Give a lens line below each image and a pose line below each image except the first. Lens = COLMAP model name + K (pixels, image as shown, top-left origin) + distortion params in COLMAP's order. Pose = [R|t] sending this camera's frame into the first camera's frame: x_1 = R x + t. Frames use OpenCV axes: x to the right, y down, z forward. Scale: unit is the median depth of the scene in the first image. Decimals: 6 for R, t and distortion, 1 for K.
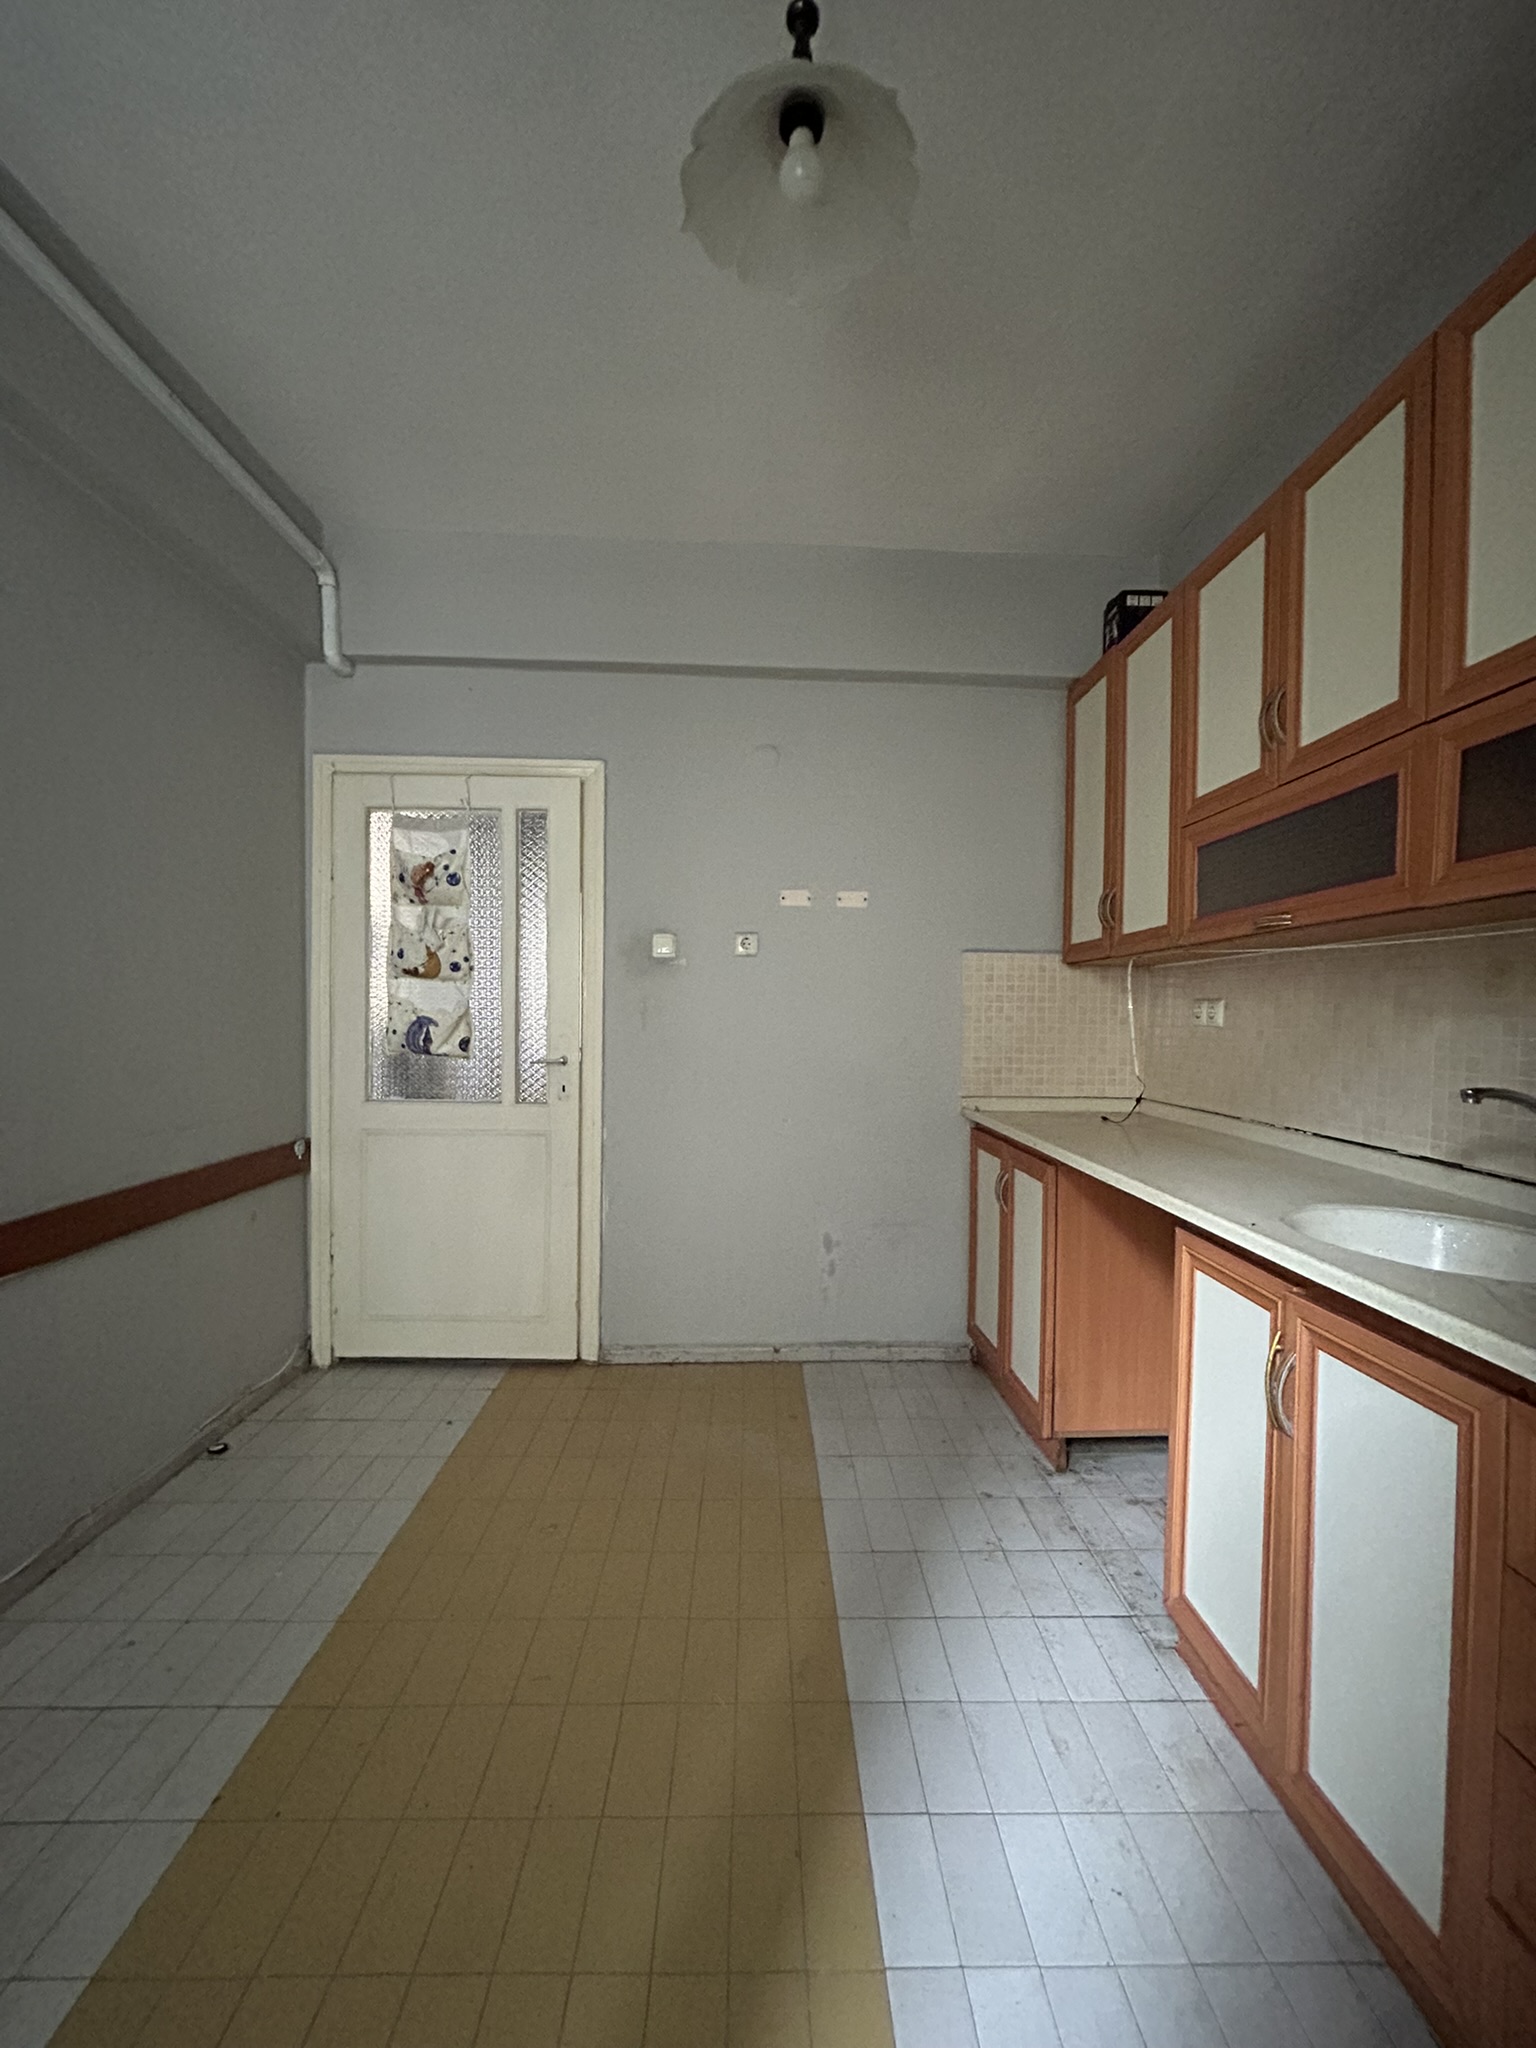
lens RADIAL K [[823.4, 0, 768.0], [0, 823.4, 1024.0], [0, 0, 1]] dist [0.001584, 0.000685]
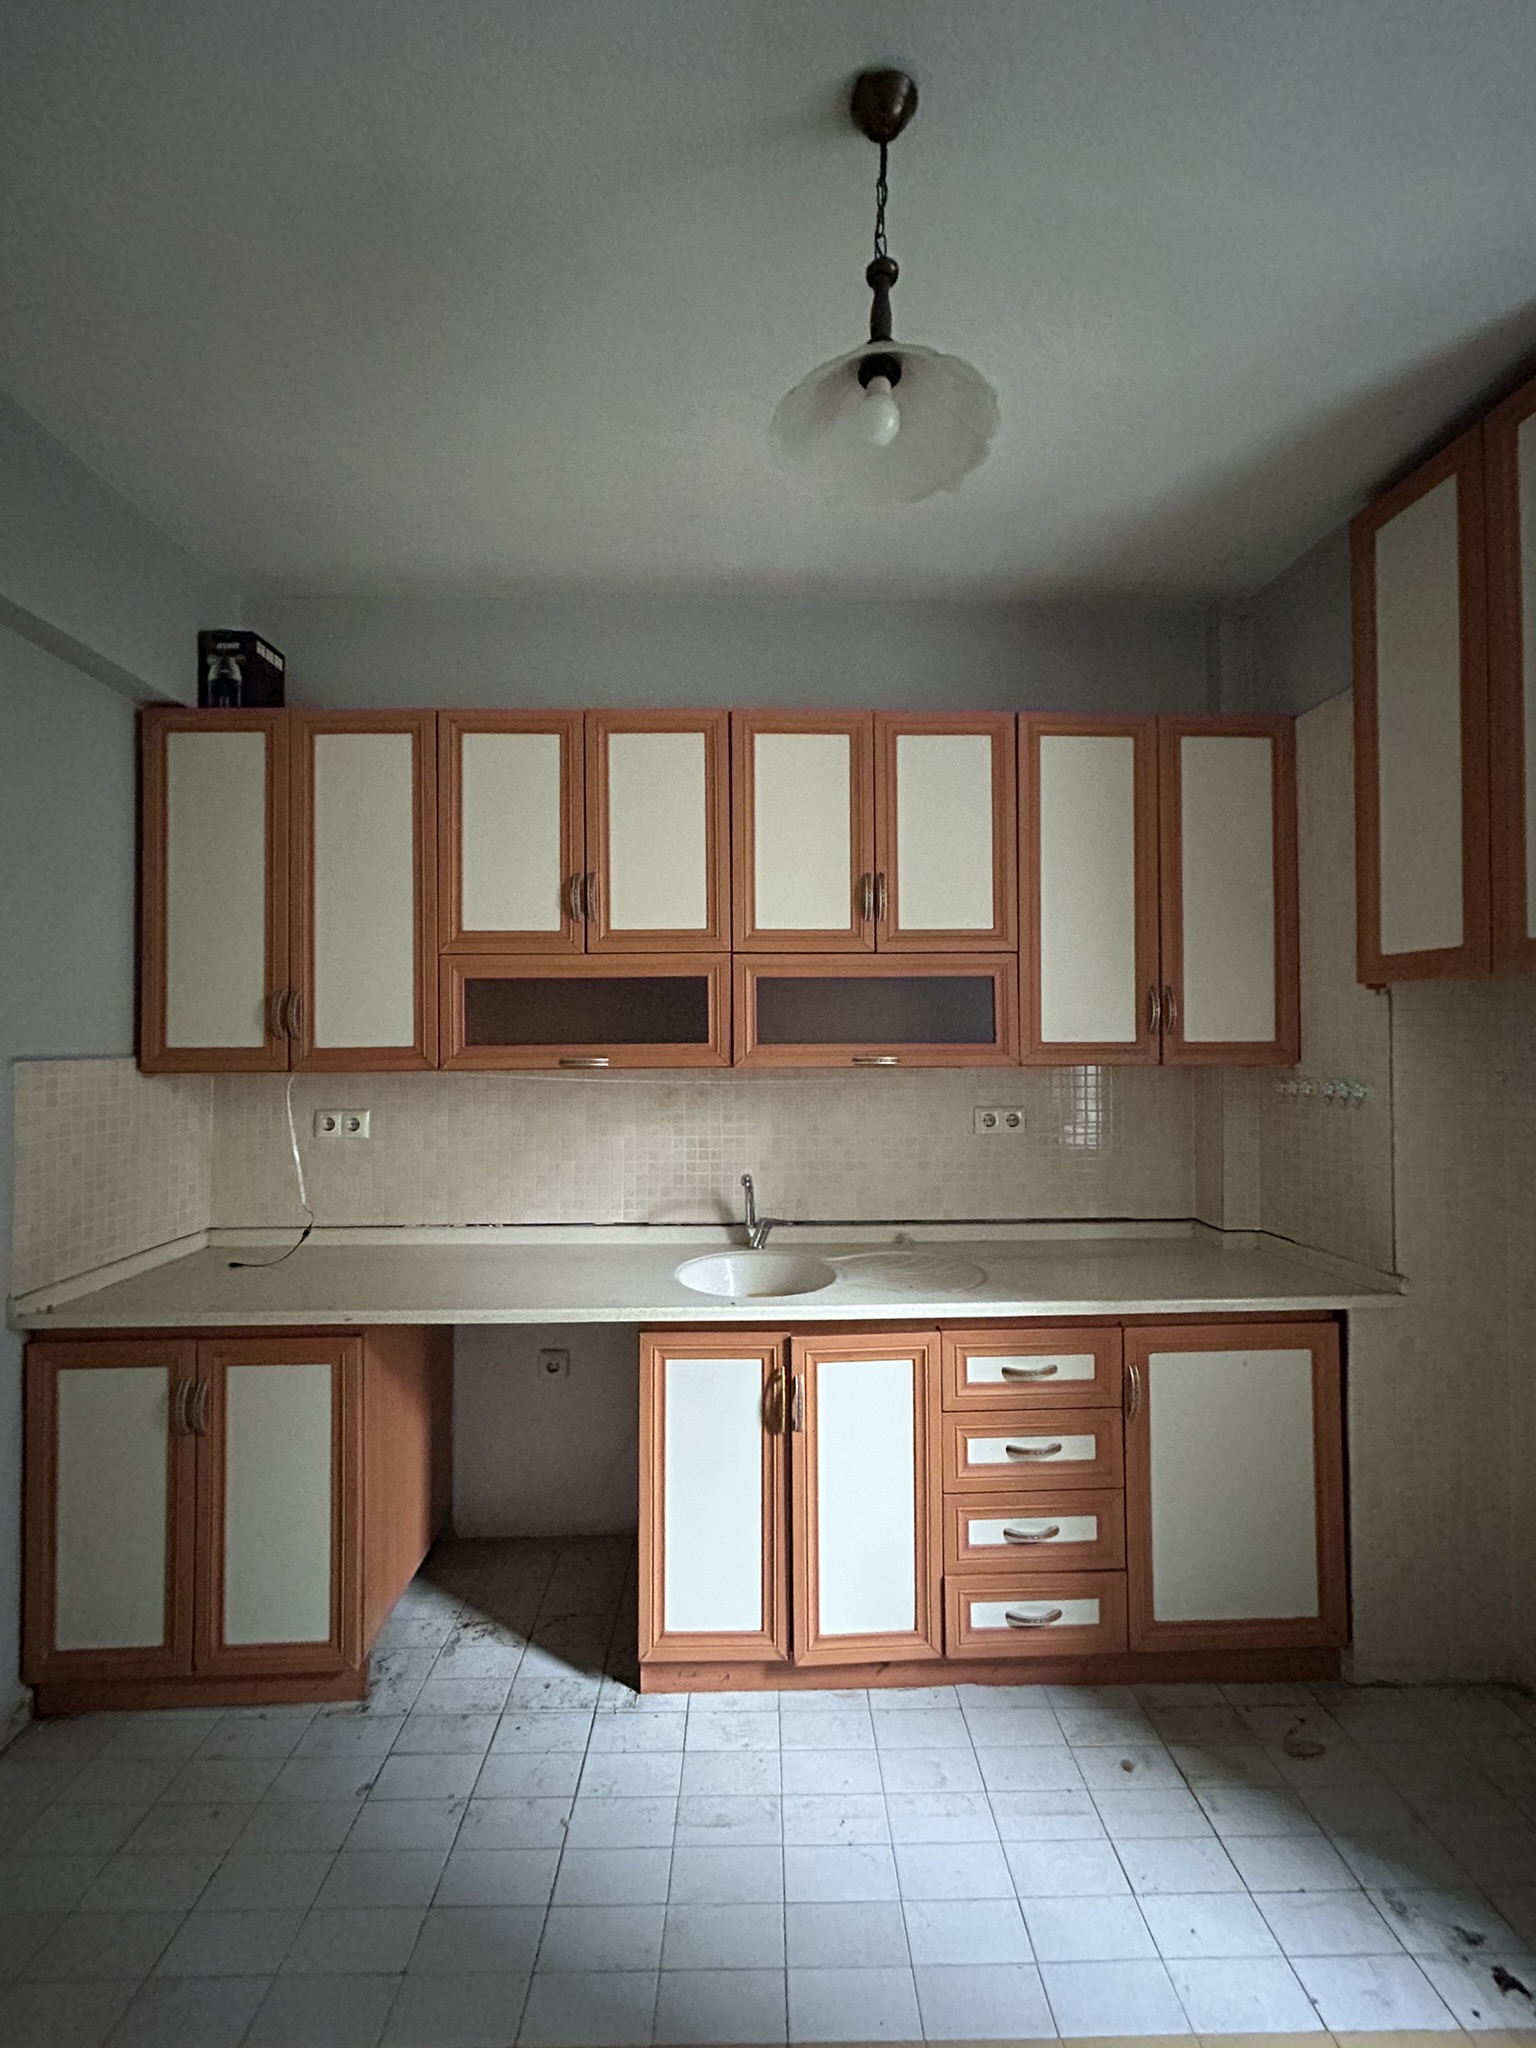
lens RADIAL K [[823.4, 0, 768.0], [0, 823.4, 1024.0], [0, 0, 1]] dist [0.001584, 0.000685]
pose [[0.005657, 0.002058, 0.999982, -0.522560], [0.017104, 0.999851, -0.002155, -0.146258], [-0.999838, 0.017116, 0.005621, 0.608165]]
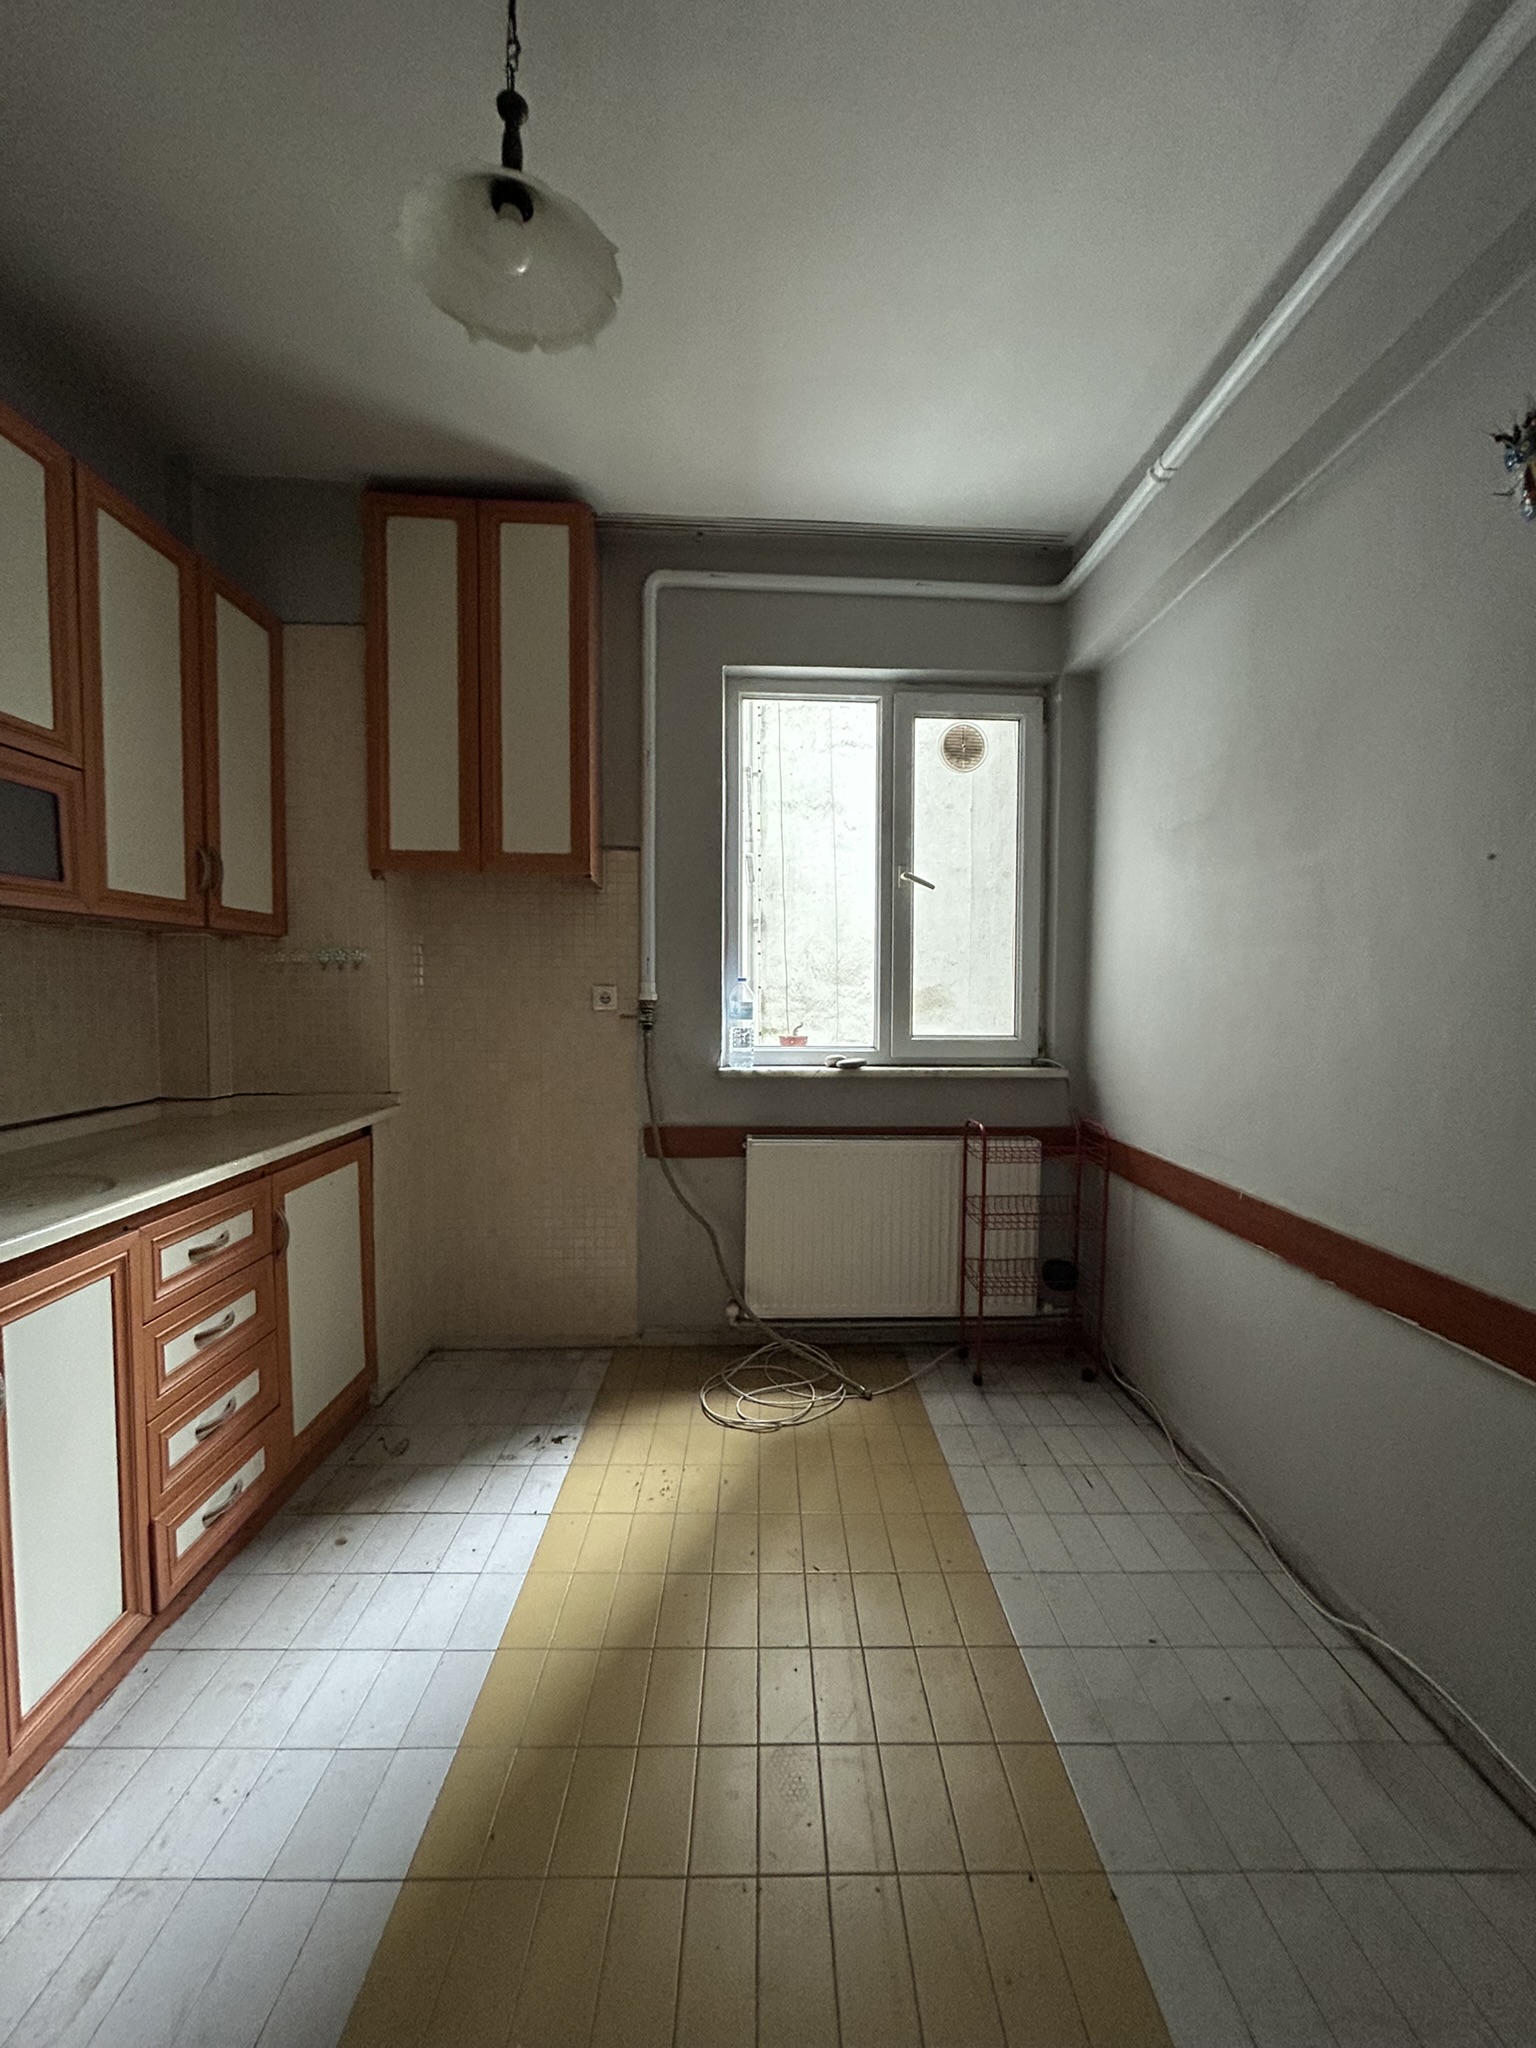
lens RADIAL K [[823.4, 0, 768.0], [0, 823.4, 1024.0], [0, 0, 1]] dist [0.001584, 0.000685]
pose [[-0.999757, -0.017526, 0.013345, -0.170909], [-0.016744, 0.998255, 0.056625, -0.035364], [-0.014314, 0.056388, -0.998306, 1.141012]]
